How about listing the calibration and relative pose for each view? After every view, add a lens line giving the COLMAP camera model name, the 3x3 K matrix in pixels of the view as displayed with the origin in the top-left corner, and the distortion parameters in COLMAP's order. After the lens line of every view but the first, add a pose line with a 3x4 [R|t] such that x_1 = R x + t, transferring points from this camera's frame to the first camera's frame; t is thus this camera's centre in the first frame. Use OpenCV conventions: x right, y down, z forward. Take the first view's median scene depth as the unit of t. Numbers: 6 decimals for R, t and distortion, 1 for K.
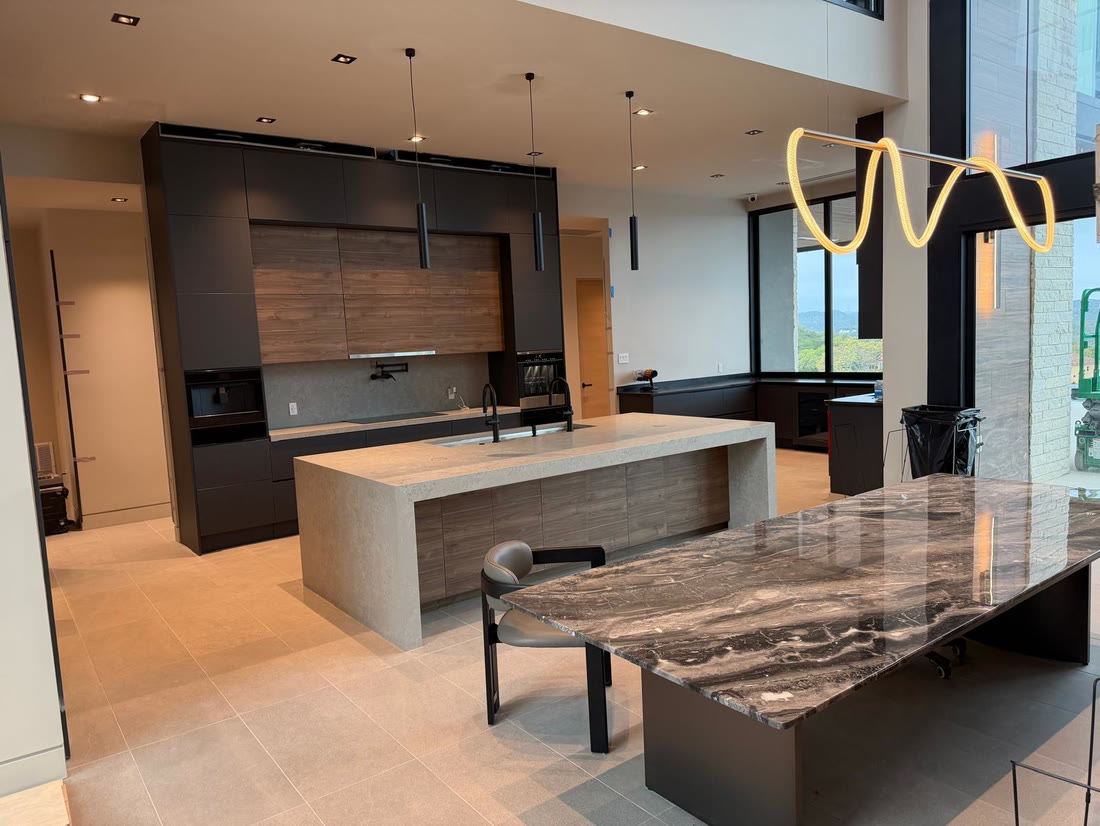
lens RADIAL K [[772.9, 0, 550.0], [0, 772.9, 413.0], [0, 0, 1]] dist [0.165156, -0.000059]
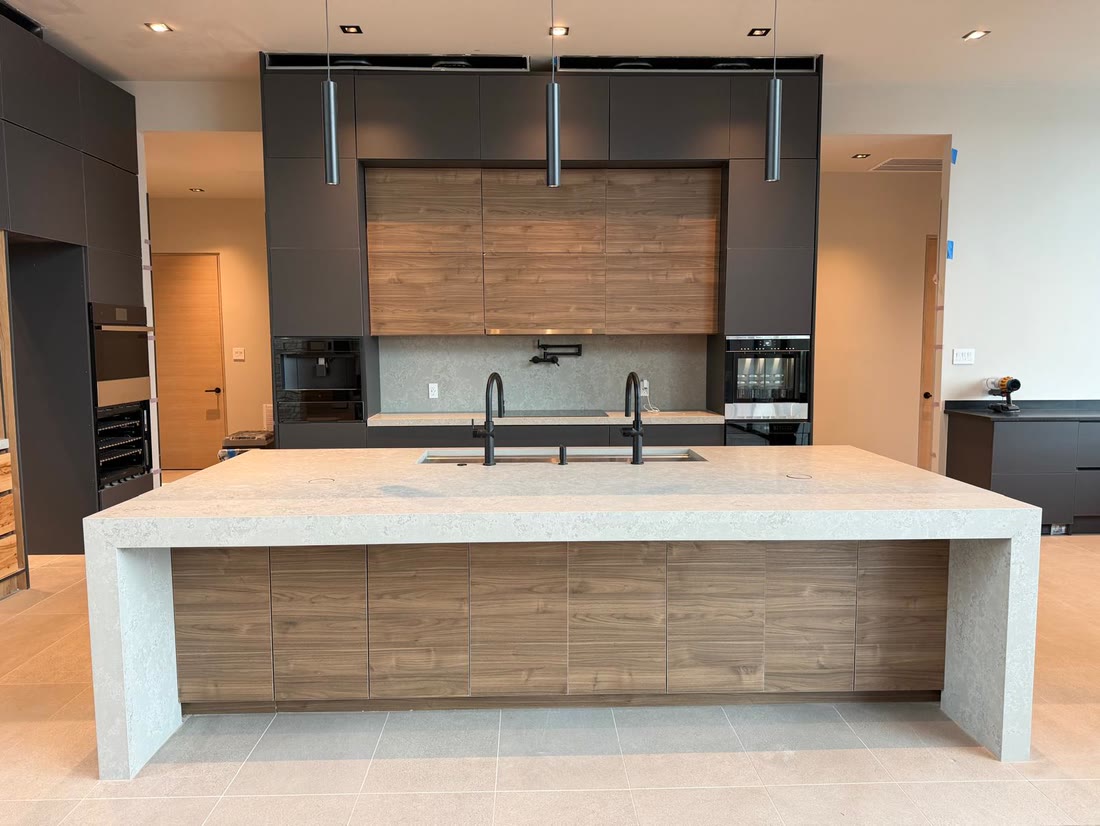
lens RADIAL K [[766.4, 0, 550.0], [0, 766.4, 413.0], [0, 0, 1]] dist [0.156645, -0.287670]
pose [[0.815113, 0.099303, -0.570727, 0.250770], [-0.092944, 0.994853, 0.040354, -0.026734], [0.571797, 0.020153, 0.820147, 0.393890]]
